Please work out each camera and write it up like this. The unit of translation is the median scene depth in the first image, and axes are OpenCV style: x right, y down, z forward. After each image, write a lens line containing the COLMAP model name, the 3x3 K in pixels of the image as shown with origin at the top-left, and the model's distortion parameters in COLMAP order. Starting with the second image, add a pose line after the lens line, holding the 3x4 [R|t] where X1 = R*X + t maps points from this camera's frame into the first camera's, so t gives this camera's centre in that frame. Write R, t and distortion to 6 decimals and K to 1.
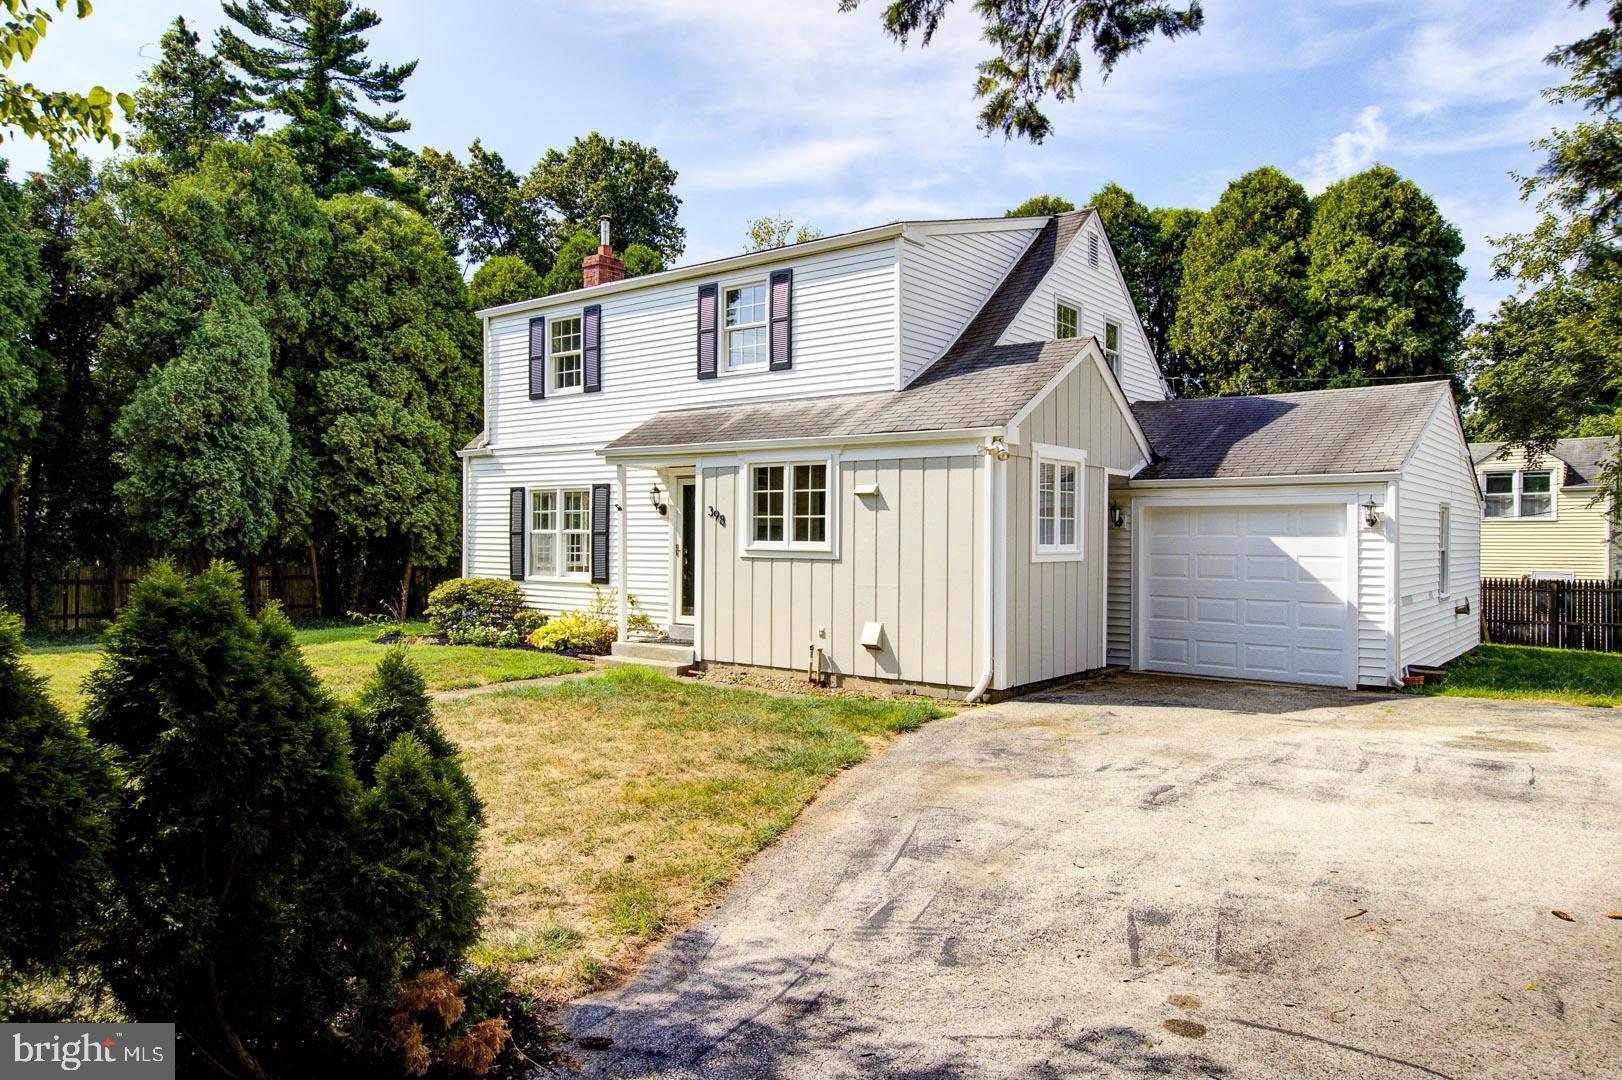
lens RADIAL K [[1093.0, 0, 799.0], [0, 1093.0, 541.5], [0, 0, 1]] dist [0.027438, -0.007261]
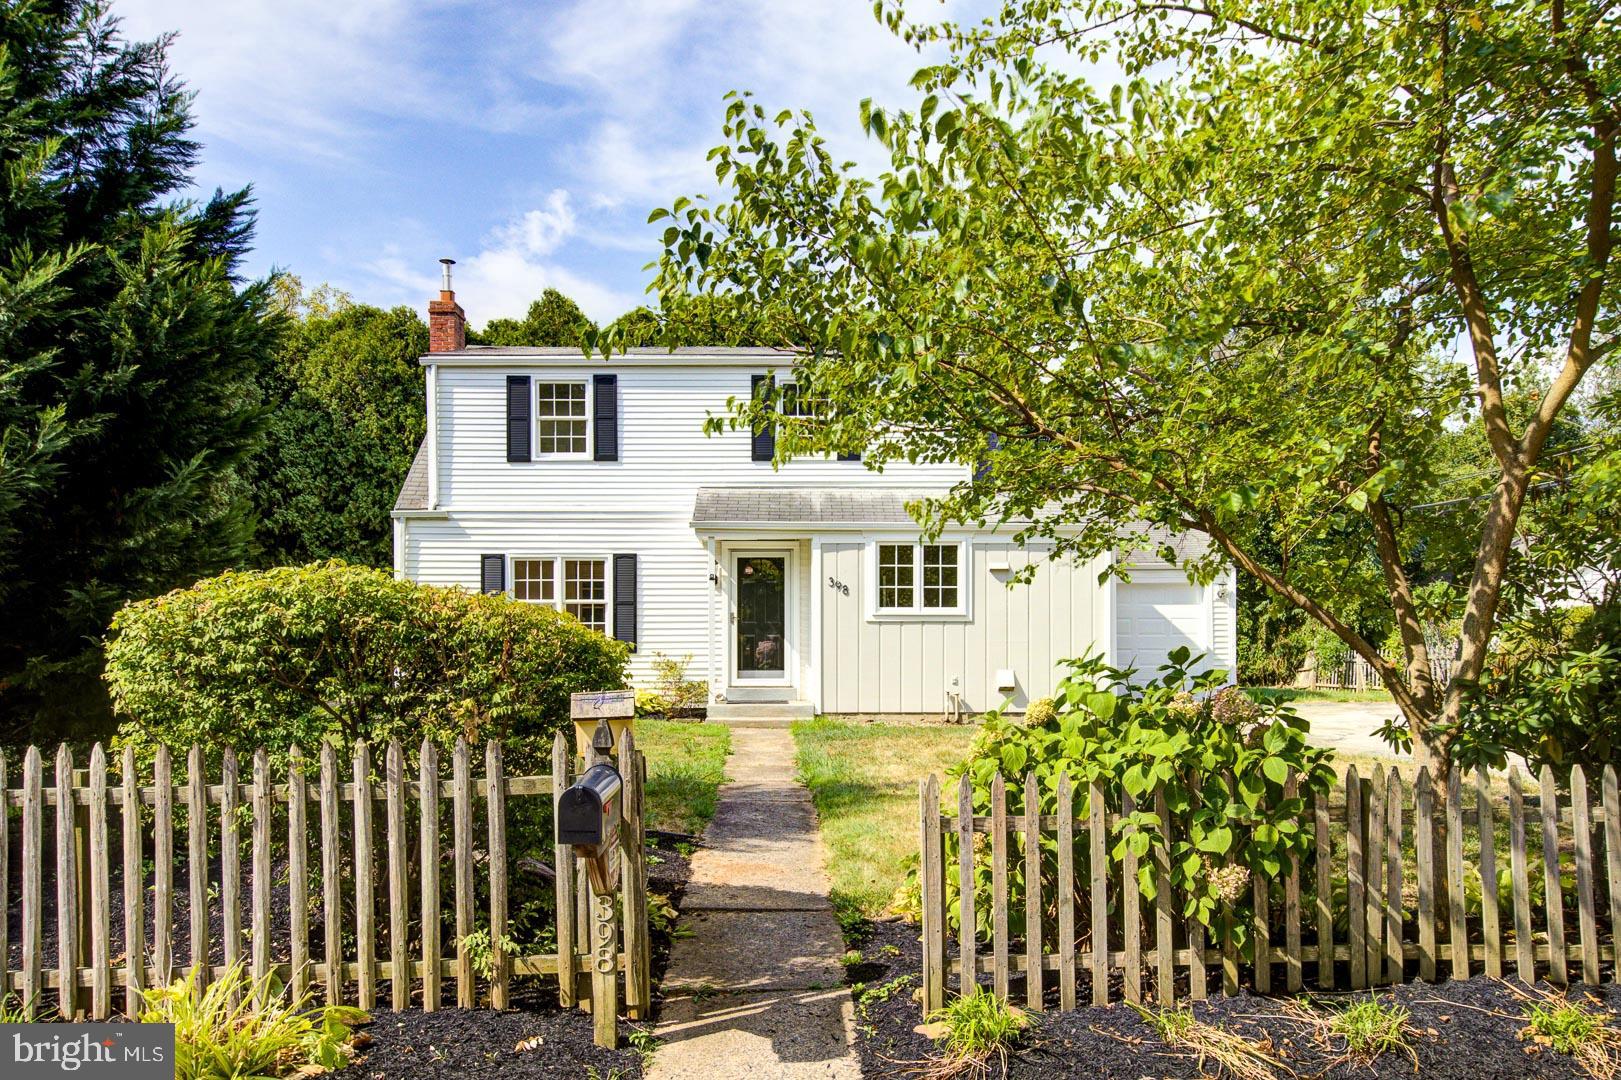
lens RADIAL K [[1238.7, 0, 796.6], [0, 1238.7, 641.3], [0, 0, 1]] dist [0.032604, -0.001297]
pose [[0.779120, -0.012994, 0.626740, -0.744417], [0.008441, 0.999912, 0.010238, 0.016867], [-0.626818, -0.002686, 0.779161, 0.011301]]
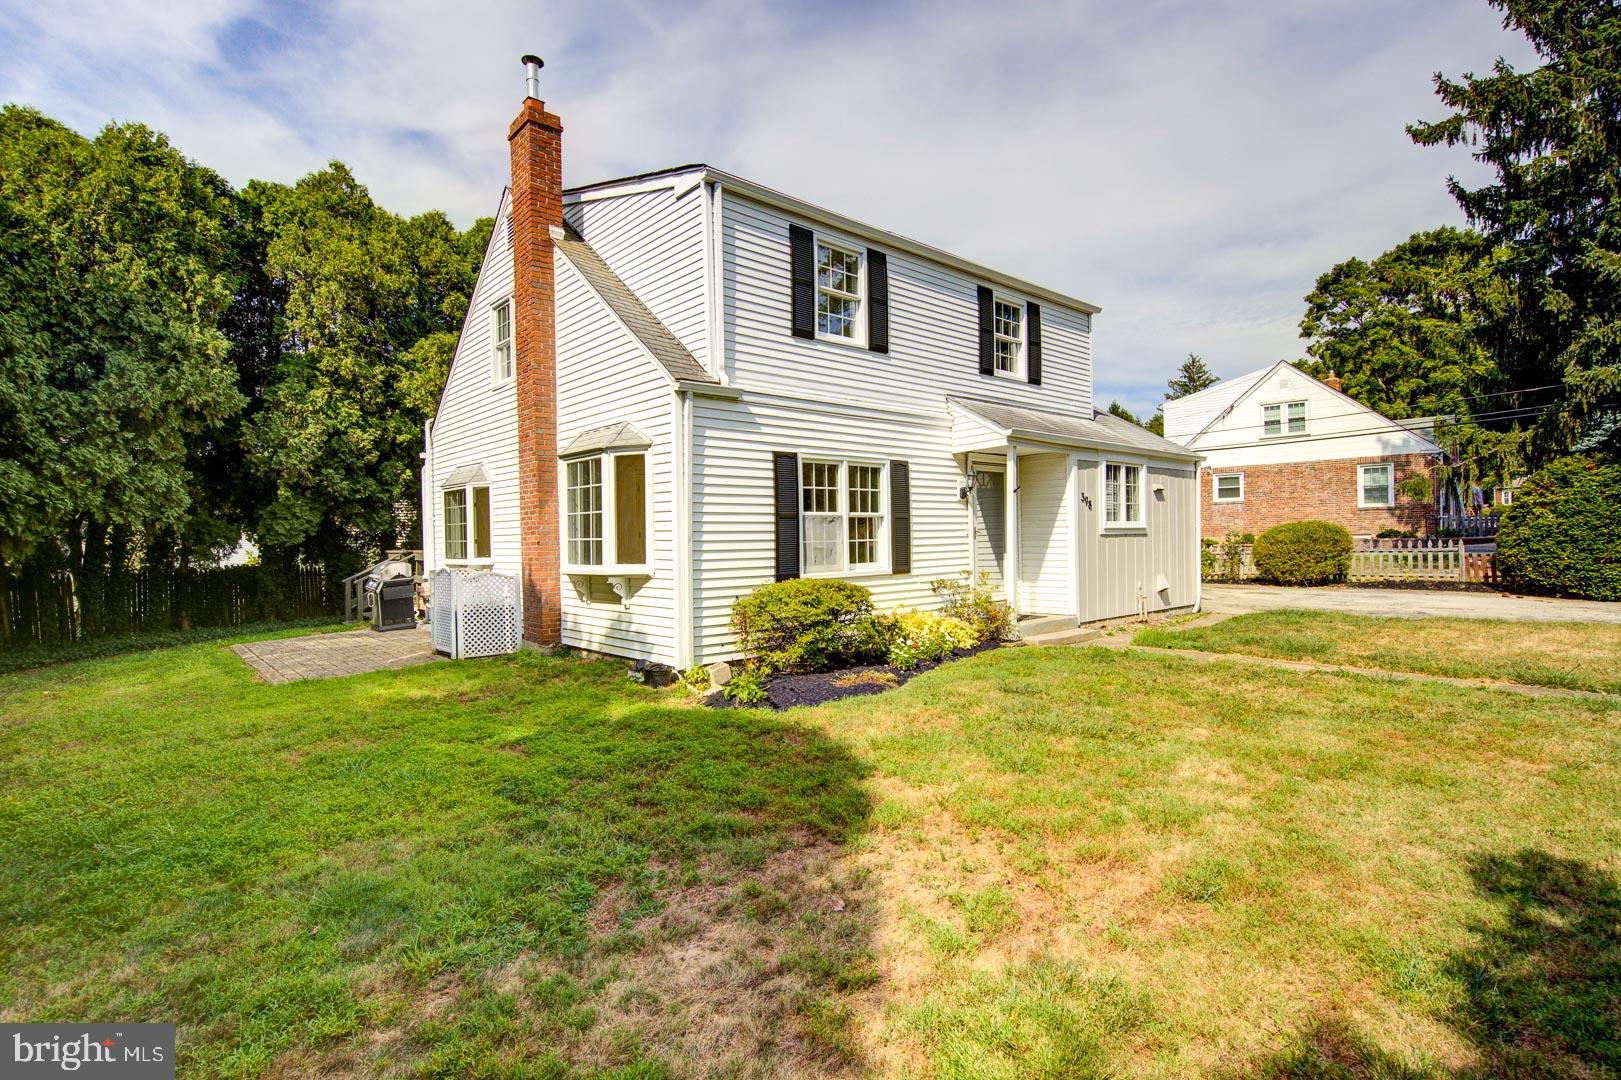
lens RADIAL K [[793.1, 0, 808.2], [0, 793.1, 542.5], [0, 0, 1]] dist [0.010486, -0.000065]
pose [[0.166872, -0.015877, 0.985851, -0.793260], [0.022603, 0.999669, 0.012274, 0.003676], [-0.985719, 0.020235, 0.167176, 0.929442]]
